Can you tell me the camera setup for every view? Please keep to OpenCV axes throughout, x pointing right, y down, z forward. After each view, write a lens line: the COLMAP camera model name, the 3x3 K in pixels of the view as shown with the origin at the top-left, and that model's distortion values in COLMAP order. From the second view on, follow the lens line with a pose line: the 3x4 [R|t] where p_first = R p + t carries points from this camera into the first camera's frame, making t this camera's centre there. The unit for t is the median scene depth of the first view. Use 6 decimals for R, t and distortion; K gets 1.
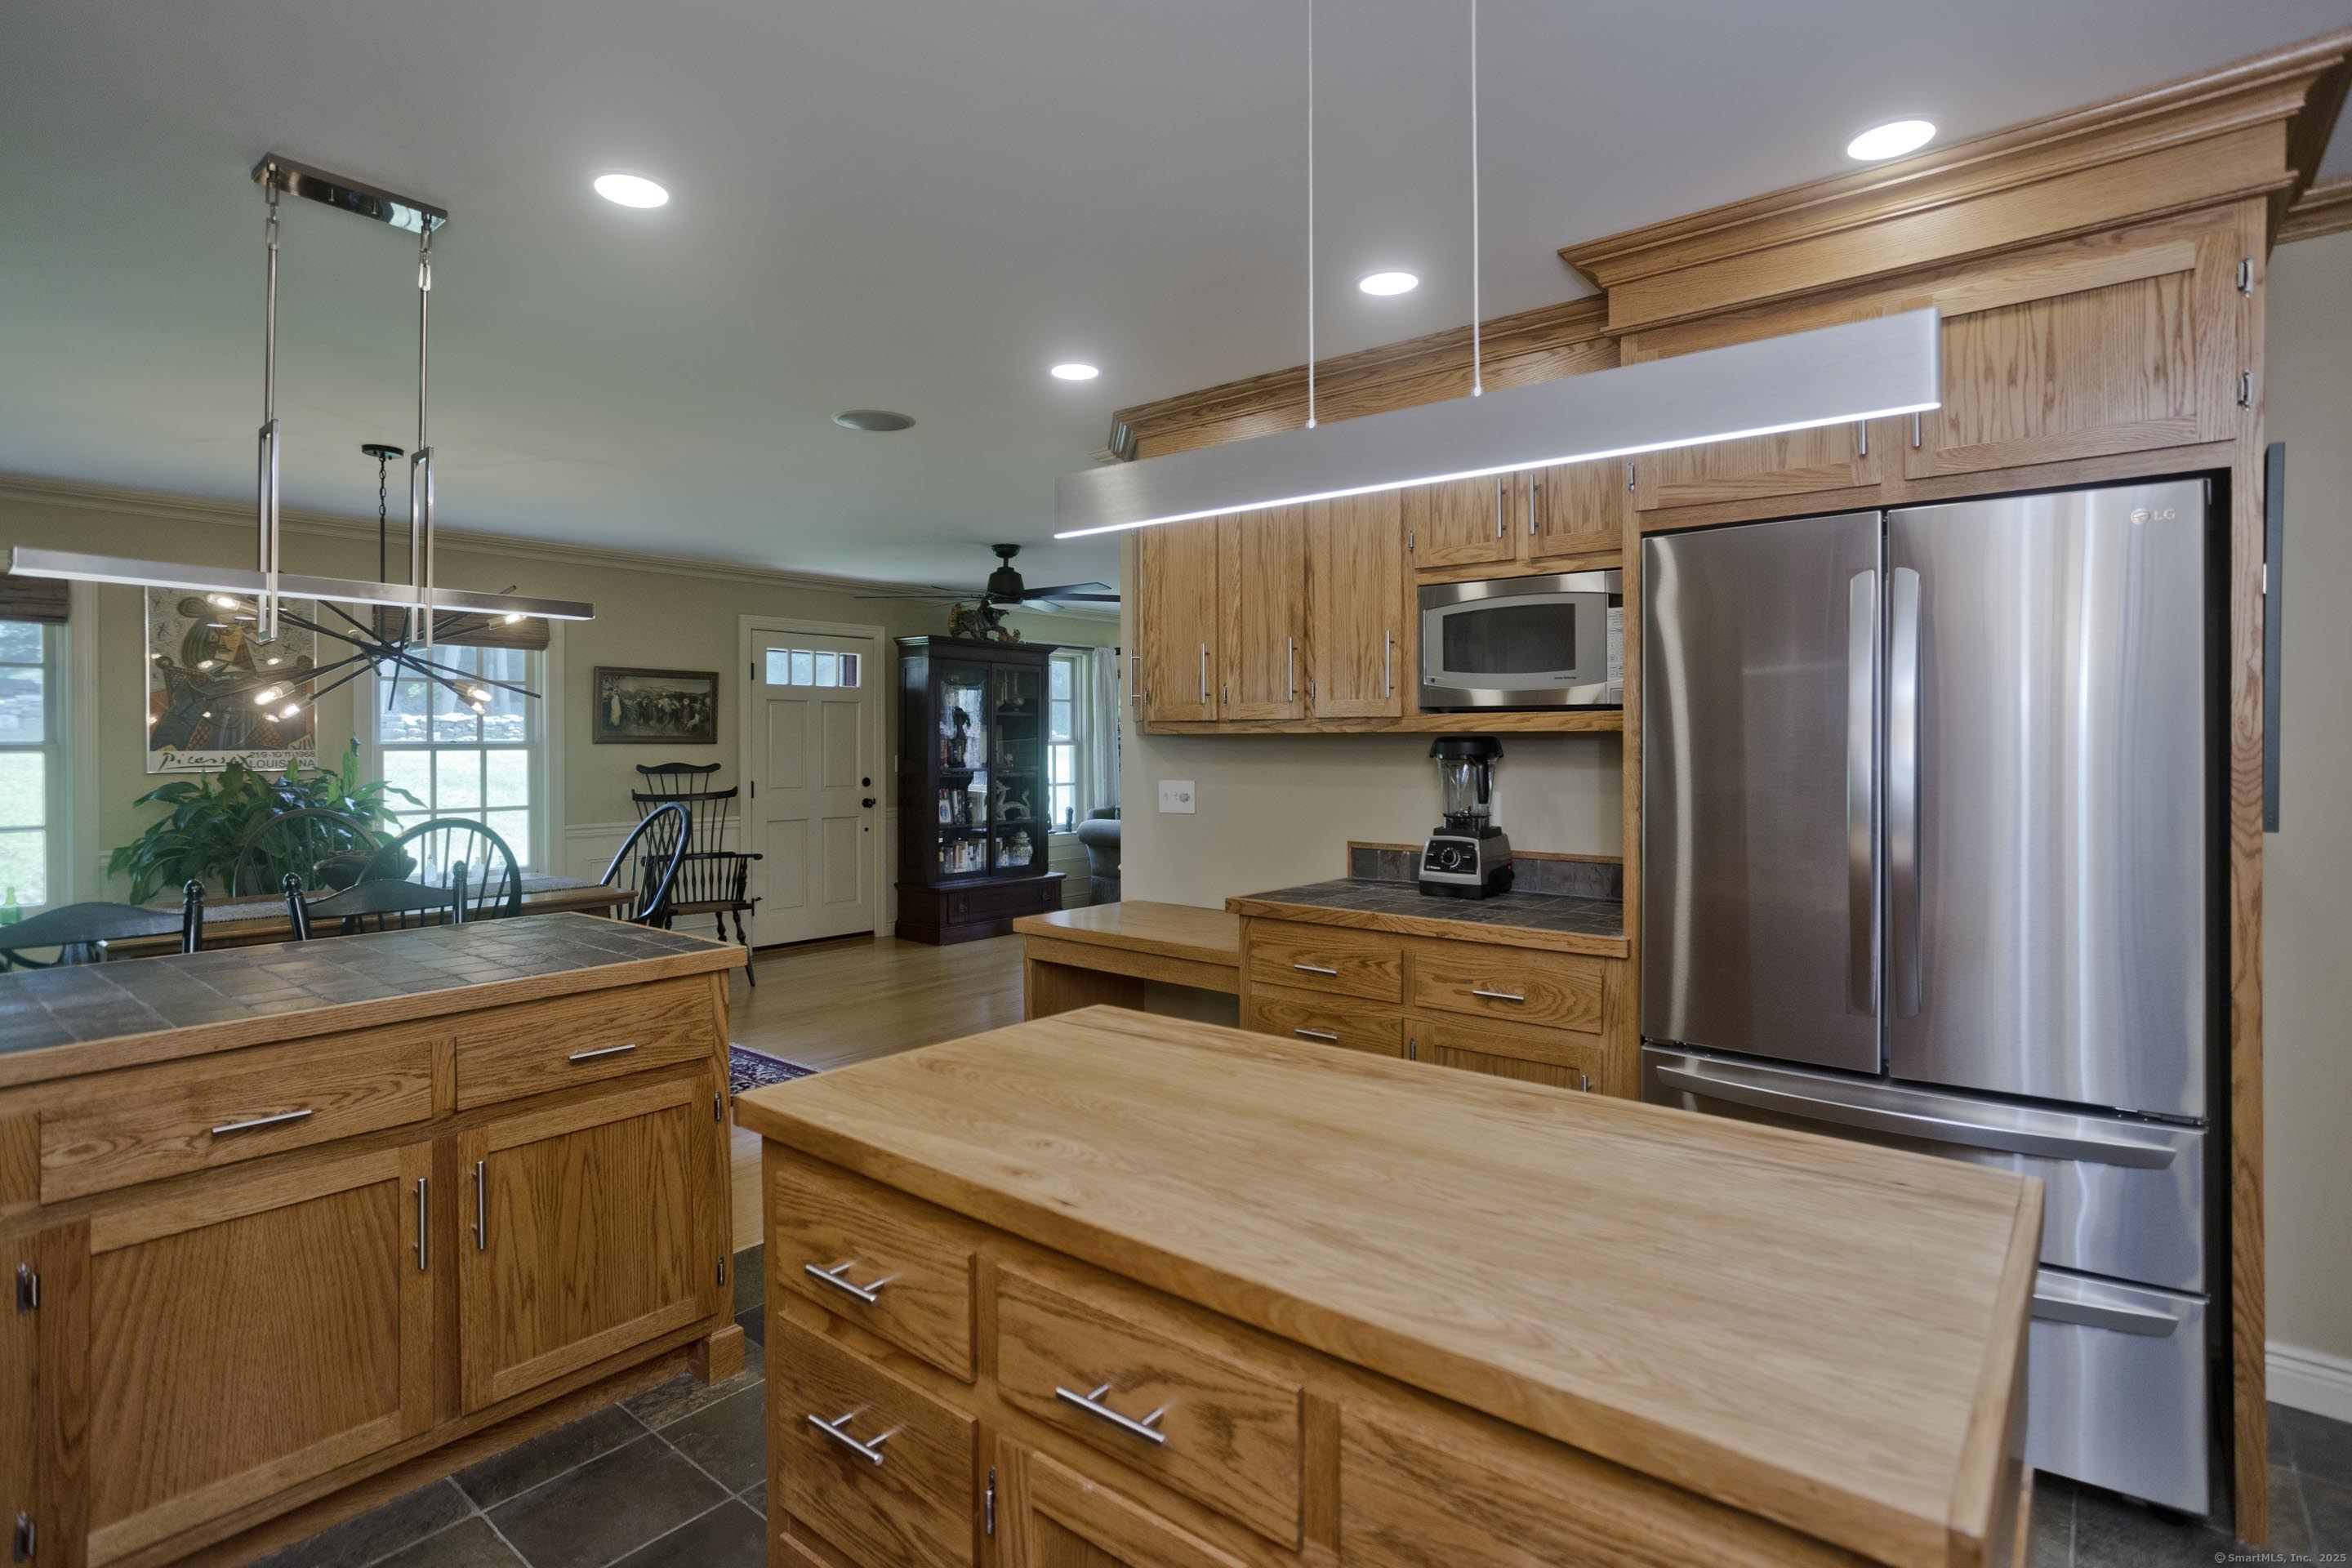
lens RADIAL K [[1138.2, 0, 1157.3], [0, 1138.2, 751.2], [0, 0, 1]] dist [-0.031472, 0.015129]
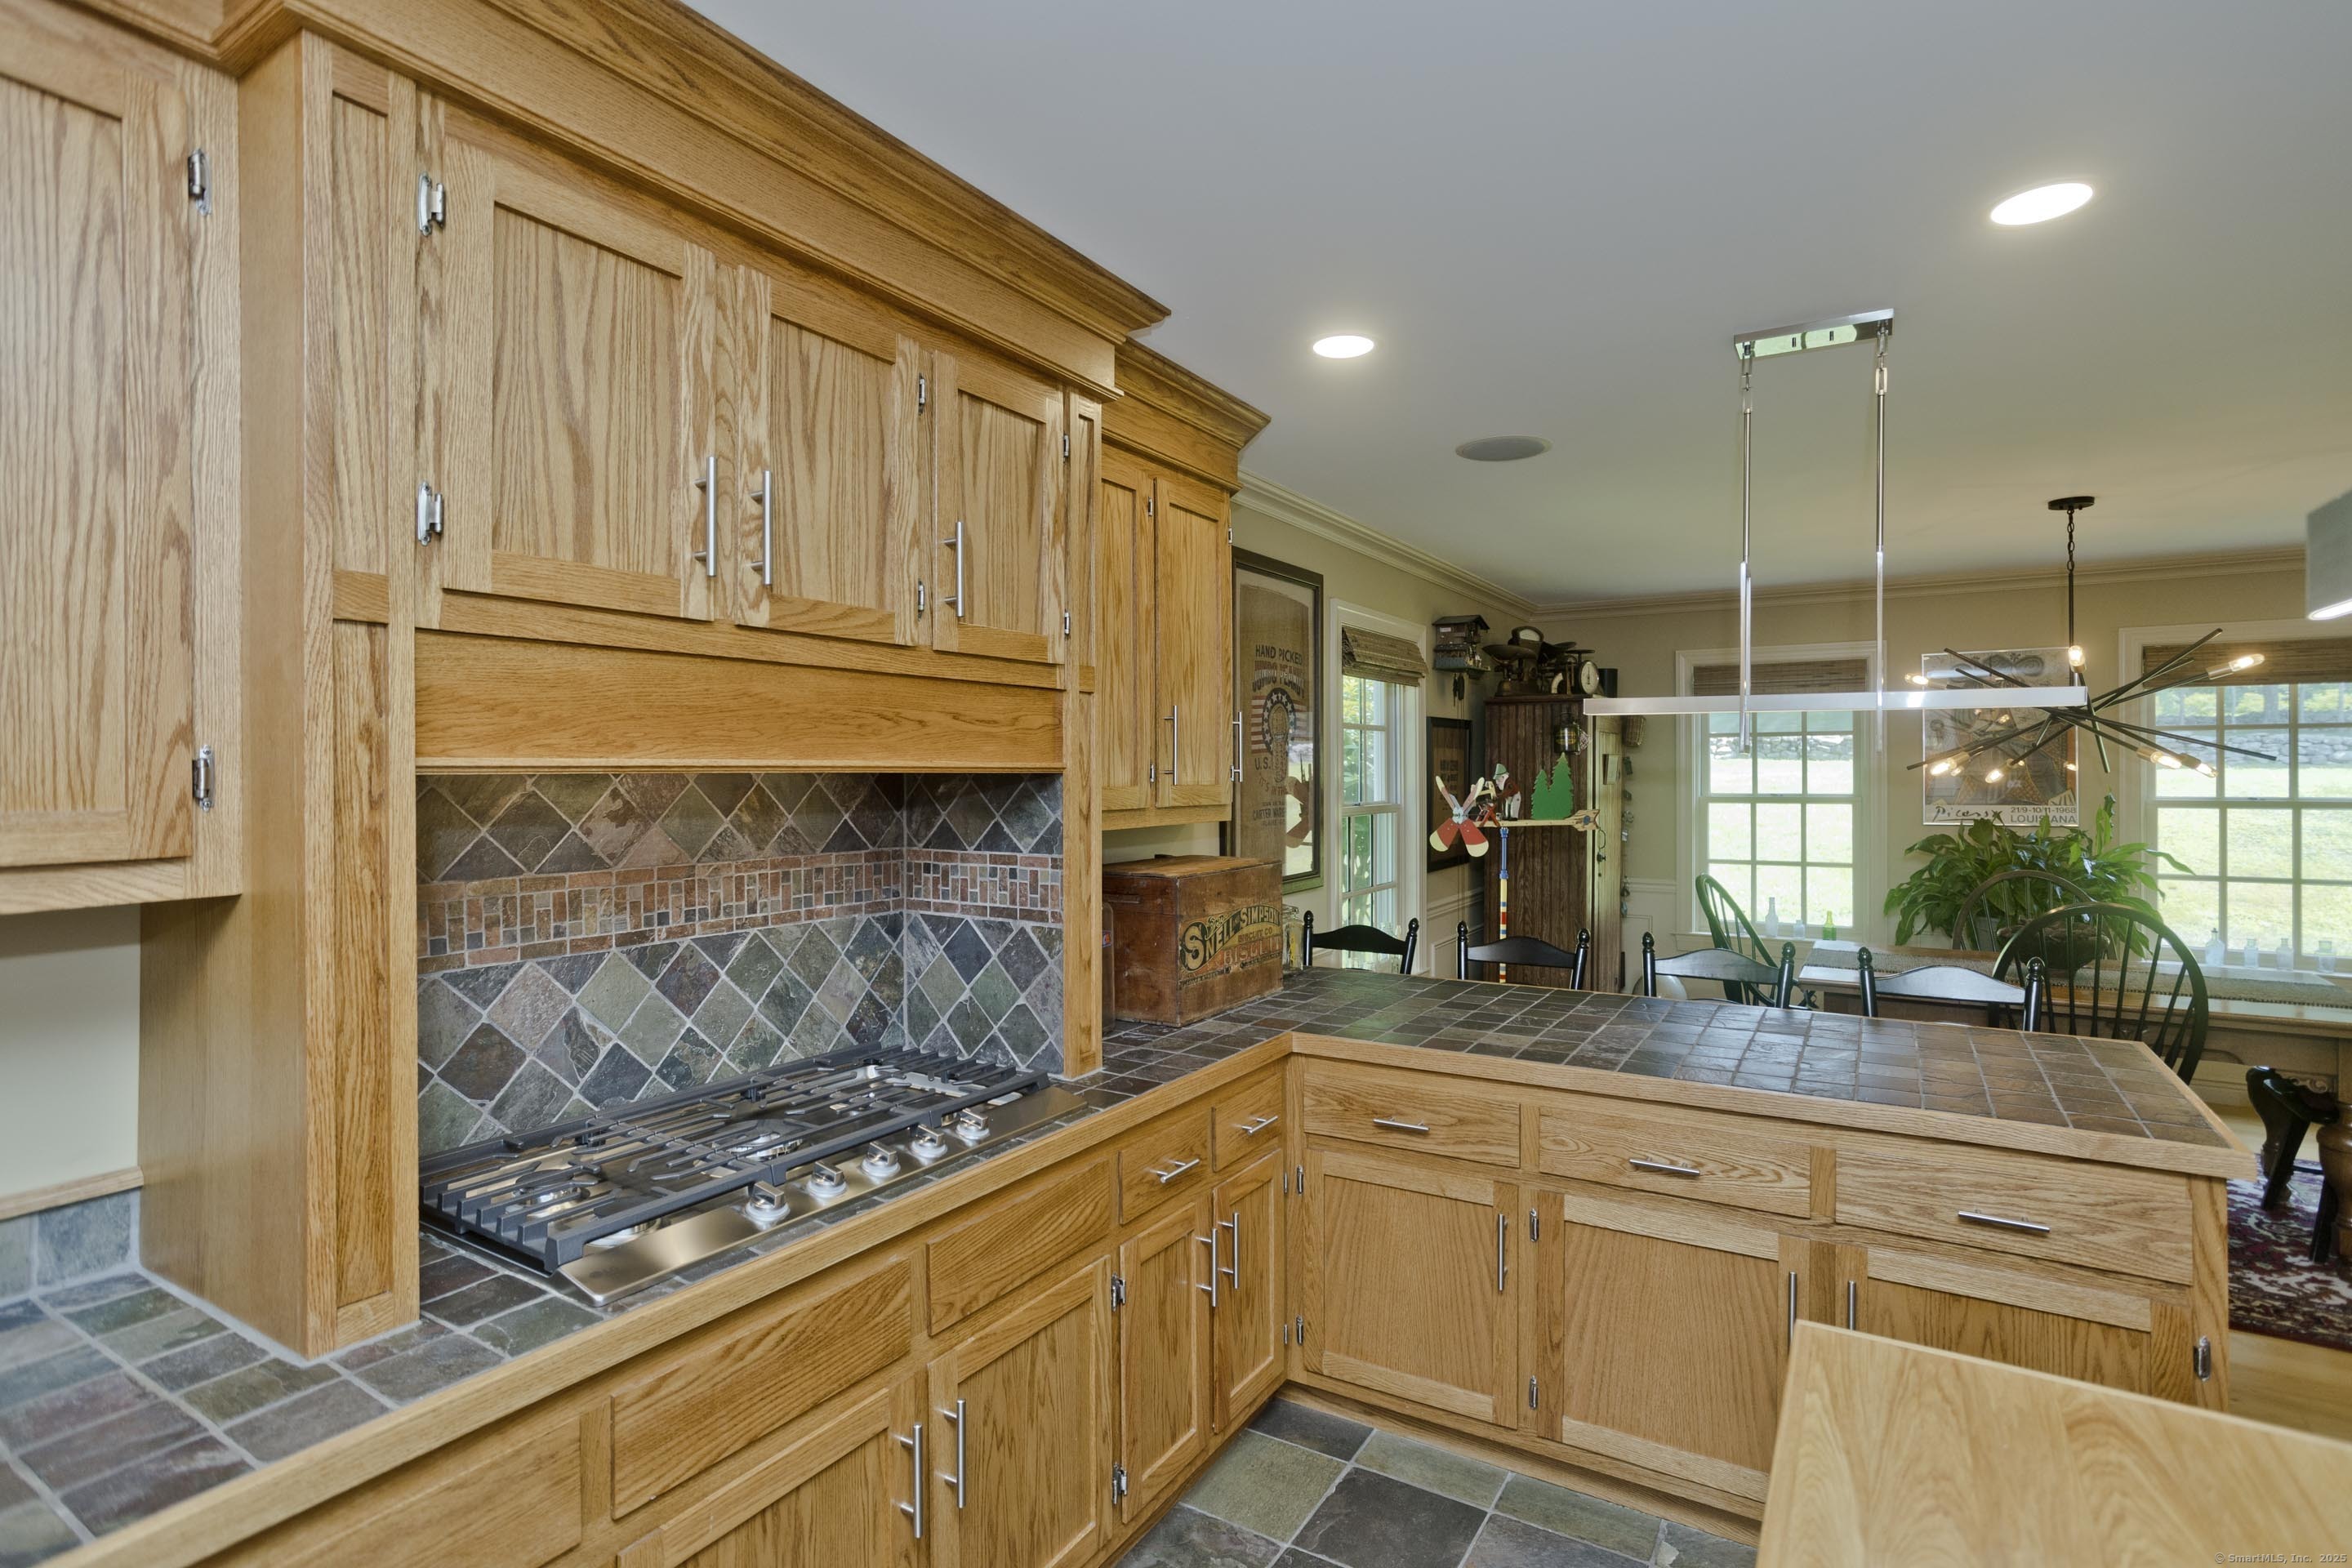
lens RADIAL K [[1138.2, 0, 1193.2], [0, 1138.2, 777.9], [0, 0, 1]] dist [-0.031472, 0.015129]
pose [[0.138774, 0.007322, -0.990297, 0.207787], [-0.001322, 0.999973, 0.007208, -0.059909], [0.990323, 0.000309, 0.138780, 0.204579]]
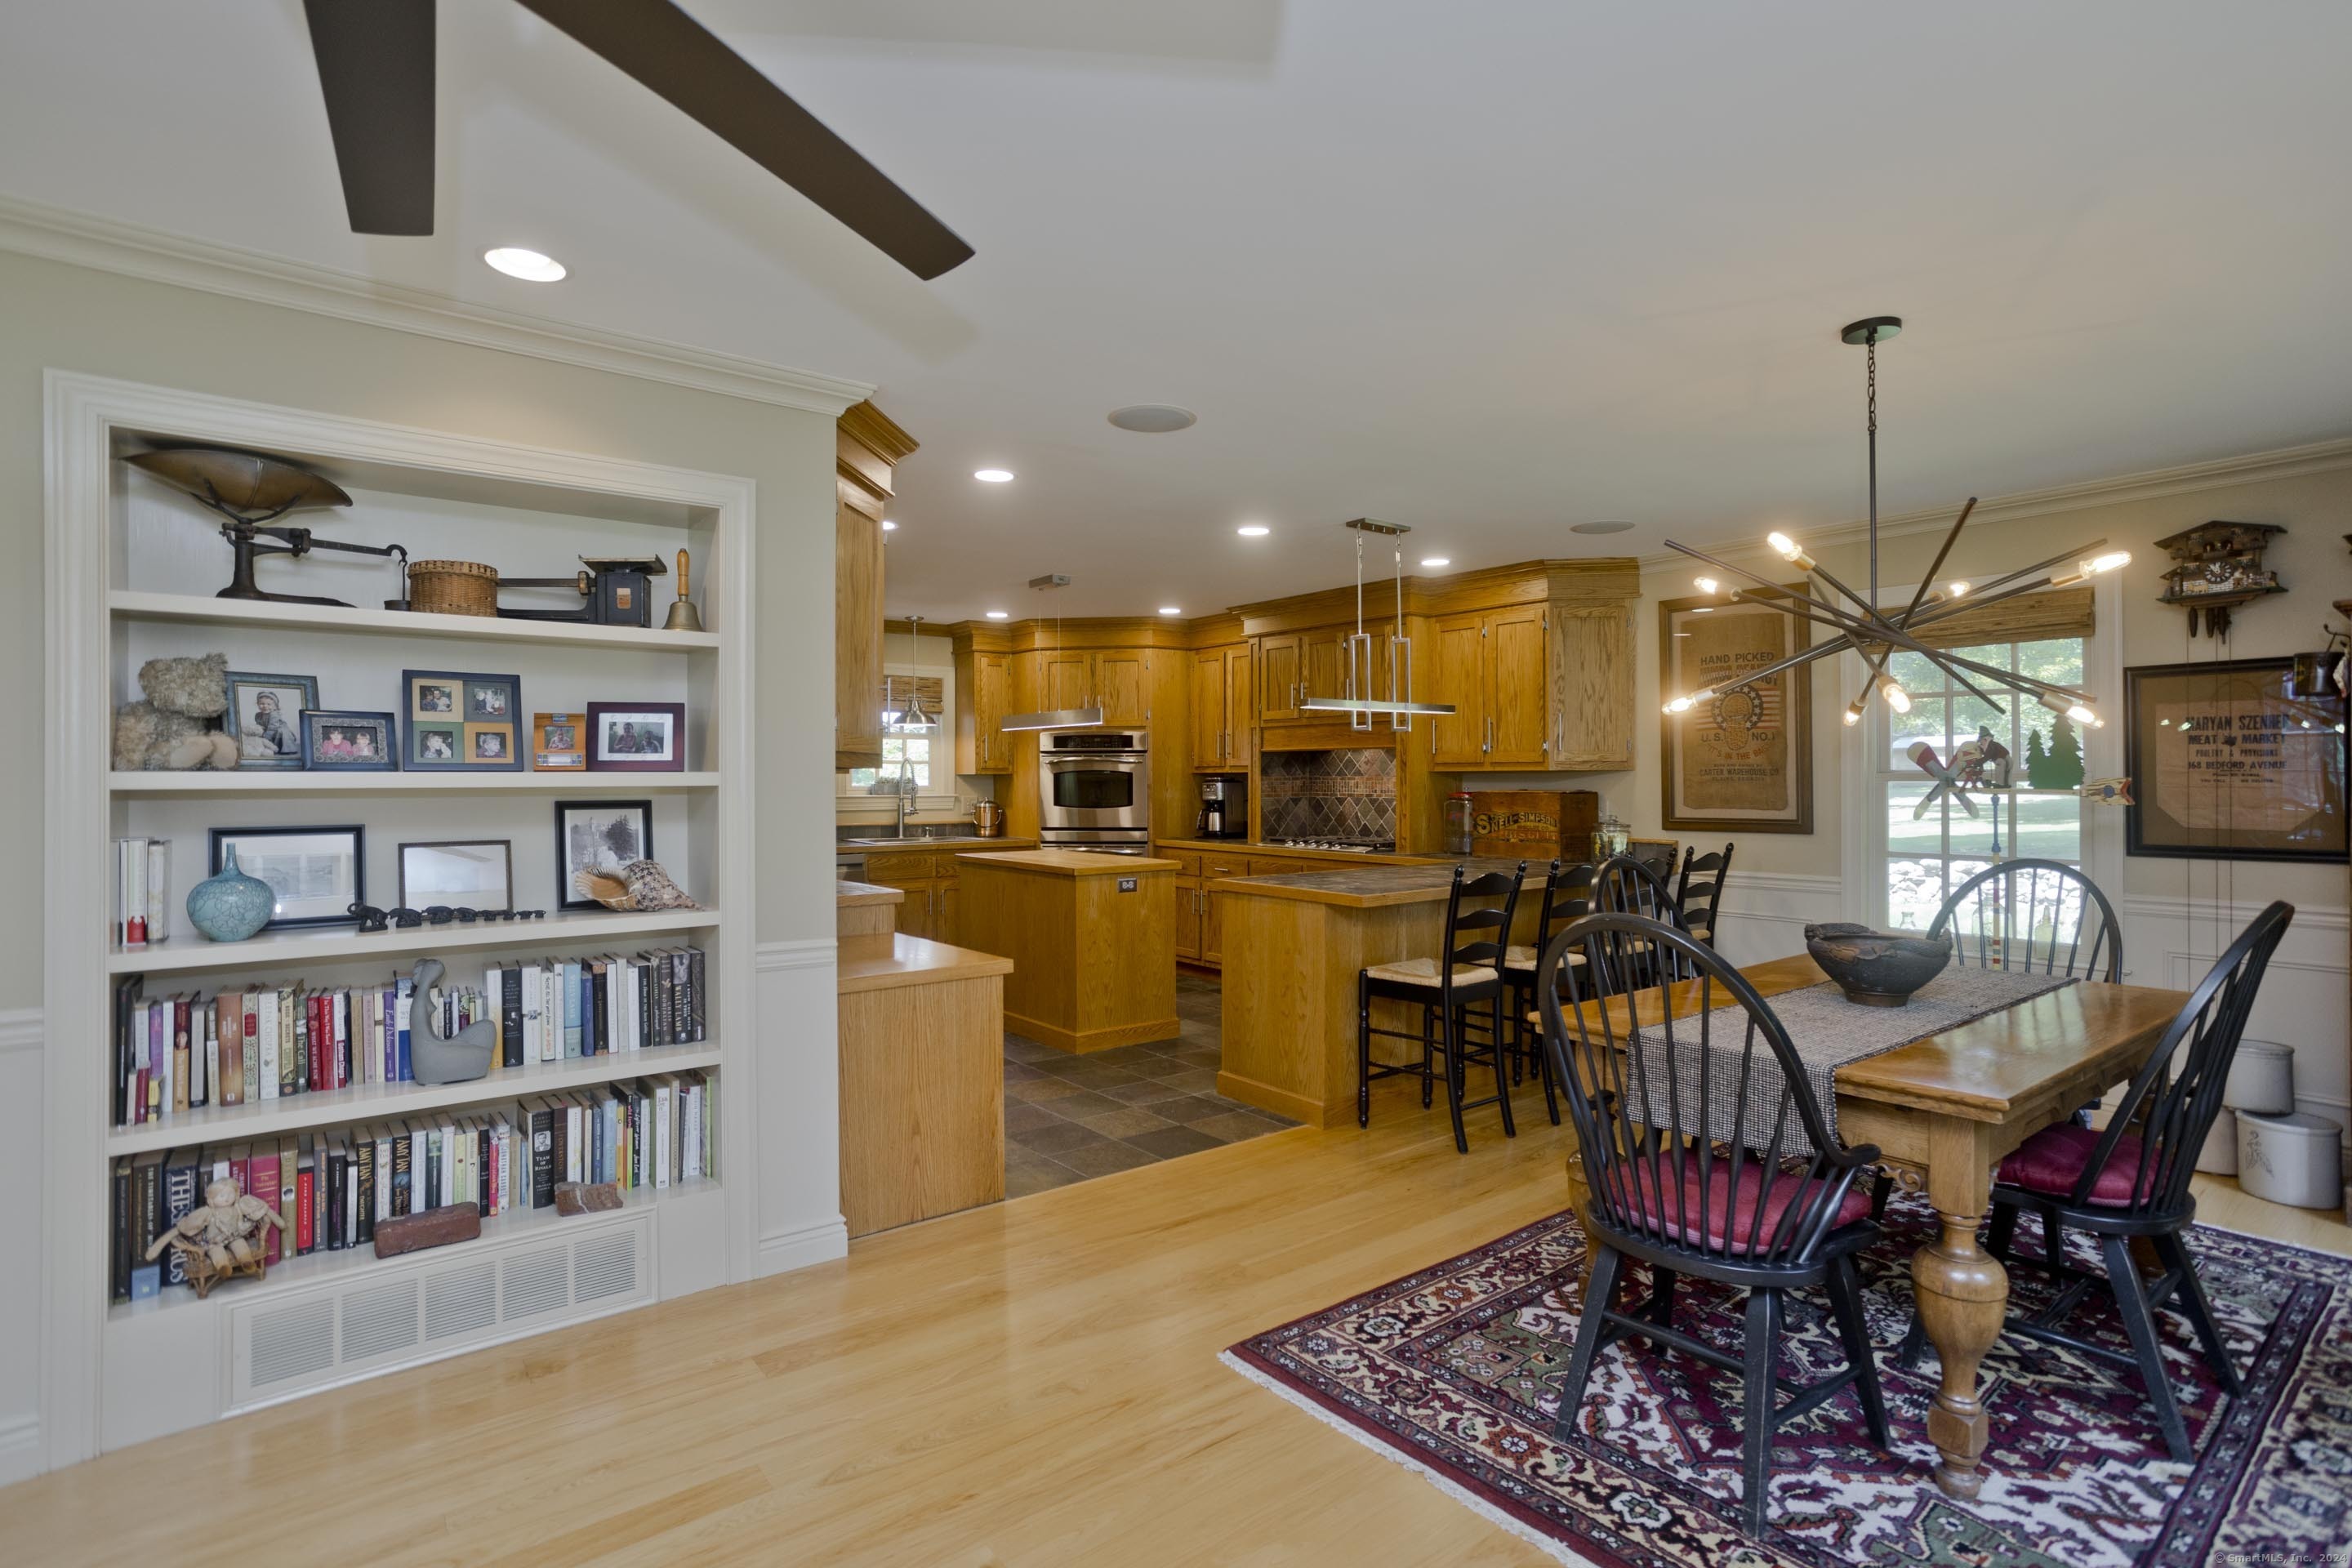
lens RADIAL K [[1138.2, 0, 1183.9], [0, 1138.2, 768.7], [0, 0, 1]] dist [-0.031472, 0.015129]
pose [[-0.977474, 0.006968, 0.210939, -0.638578], [0.006670, 0.999975, -0.002123, -0.015843], [-0.210949, -0.000668, -0.977497, 2.555228]]
